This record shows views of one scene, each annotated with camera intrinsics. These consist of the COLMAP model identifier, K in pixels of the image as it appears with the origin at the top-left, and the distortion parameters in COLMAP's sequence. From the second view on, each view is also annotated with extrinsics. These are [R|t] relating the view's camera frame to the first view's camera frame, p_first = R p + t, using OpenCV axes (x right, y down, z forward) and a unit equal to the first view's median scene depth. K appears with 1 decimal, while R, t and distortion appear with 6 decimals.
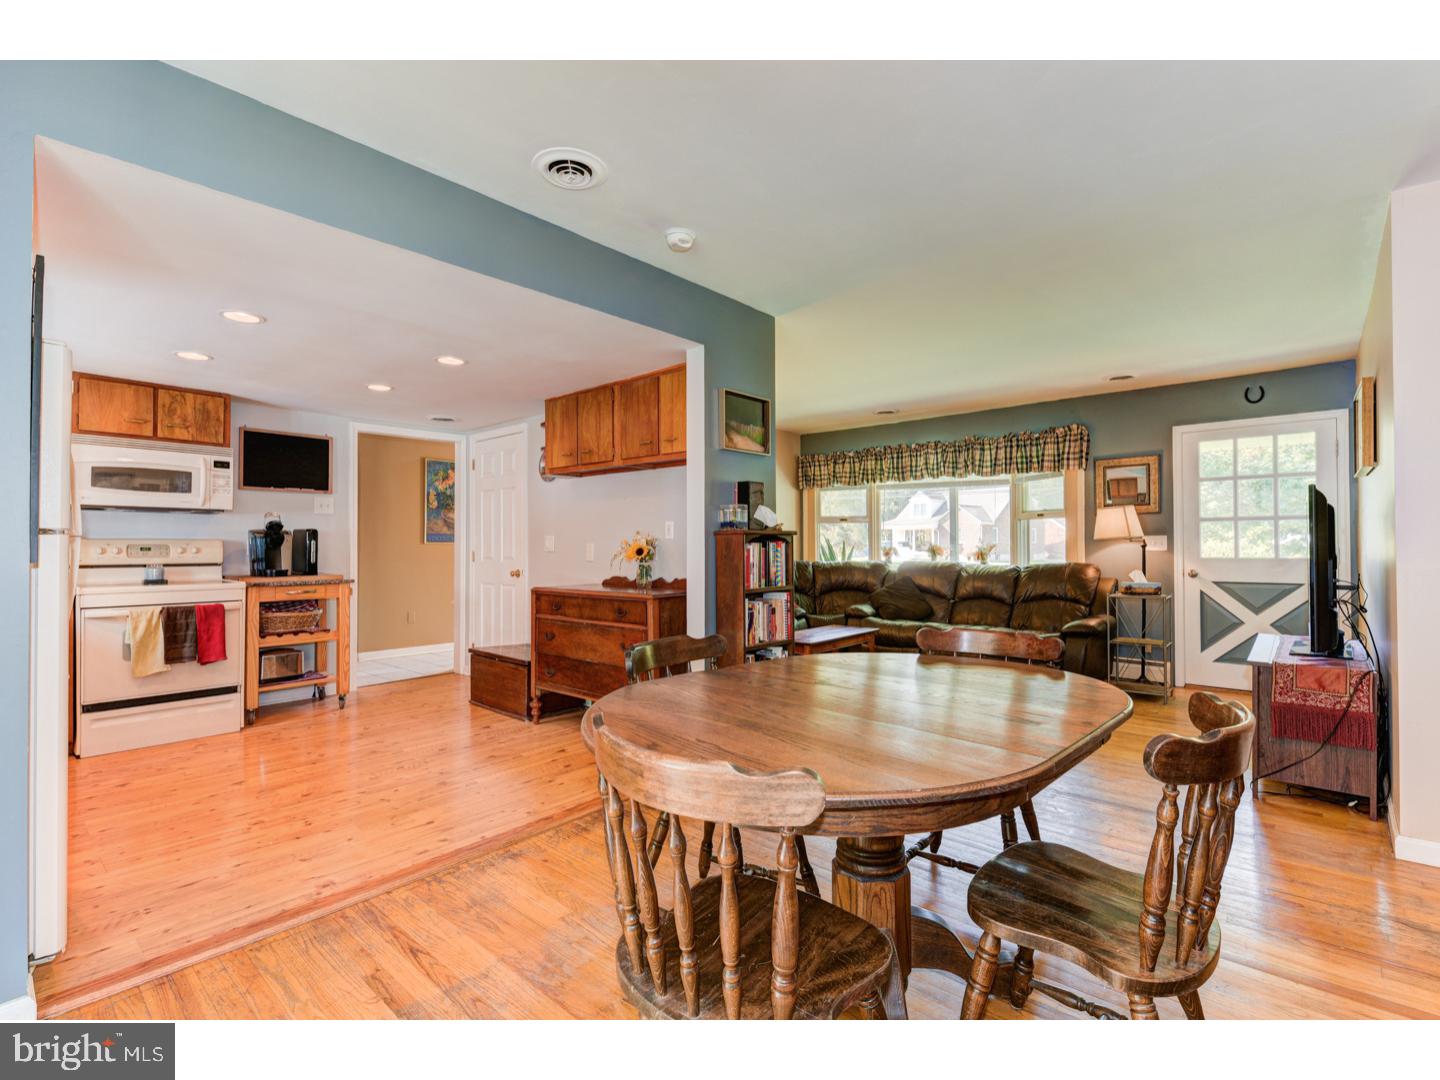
lens RADIAL K [[694.0, 0, 717.6], [0, 694.0, 541.6], [0, 0, 1]] dist [-0.000806, 0.000037]
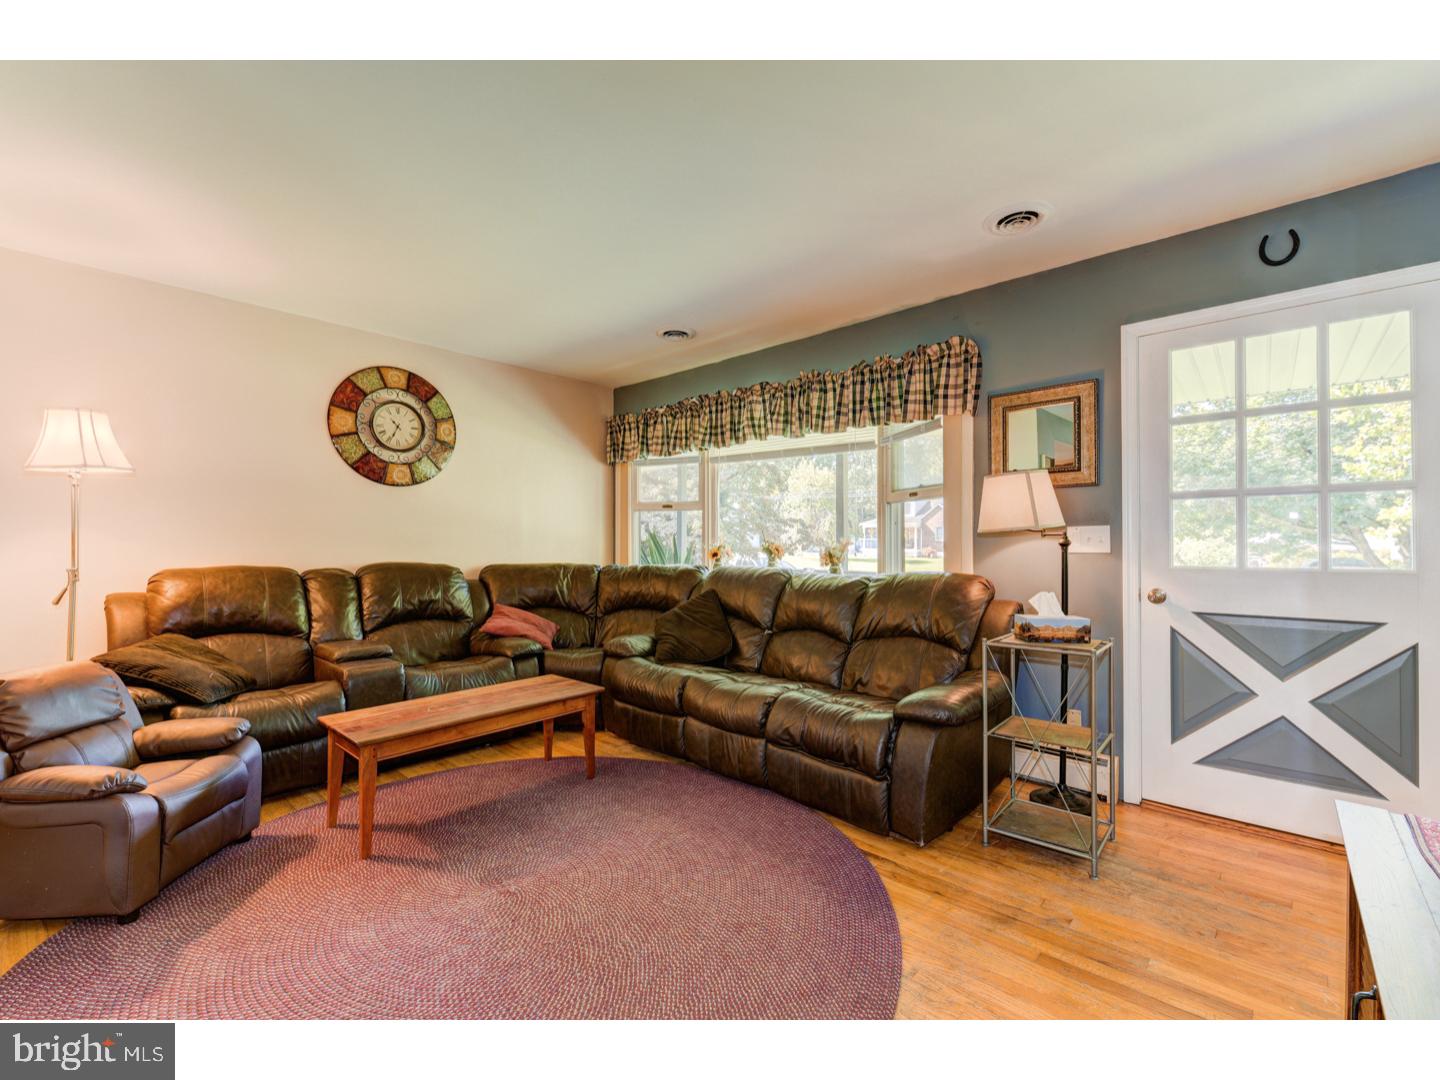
lens RADIAL K [[629.1, 0, 721.4], [0, 629.1, 538.6], [0, 0, 1]] dist [-0.000617, -0.000489]
pose [[0.999805, 0.003544, -0.019405, 0.326045], [-0.003540, 0.999994, 0.000223, 0.002252], [0.019406, -0.000154, 0.999812, 0.462156]]
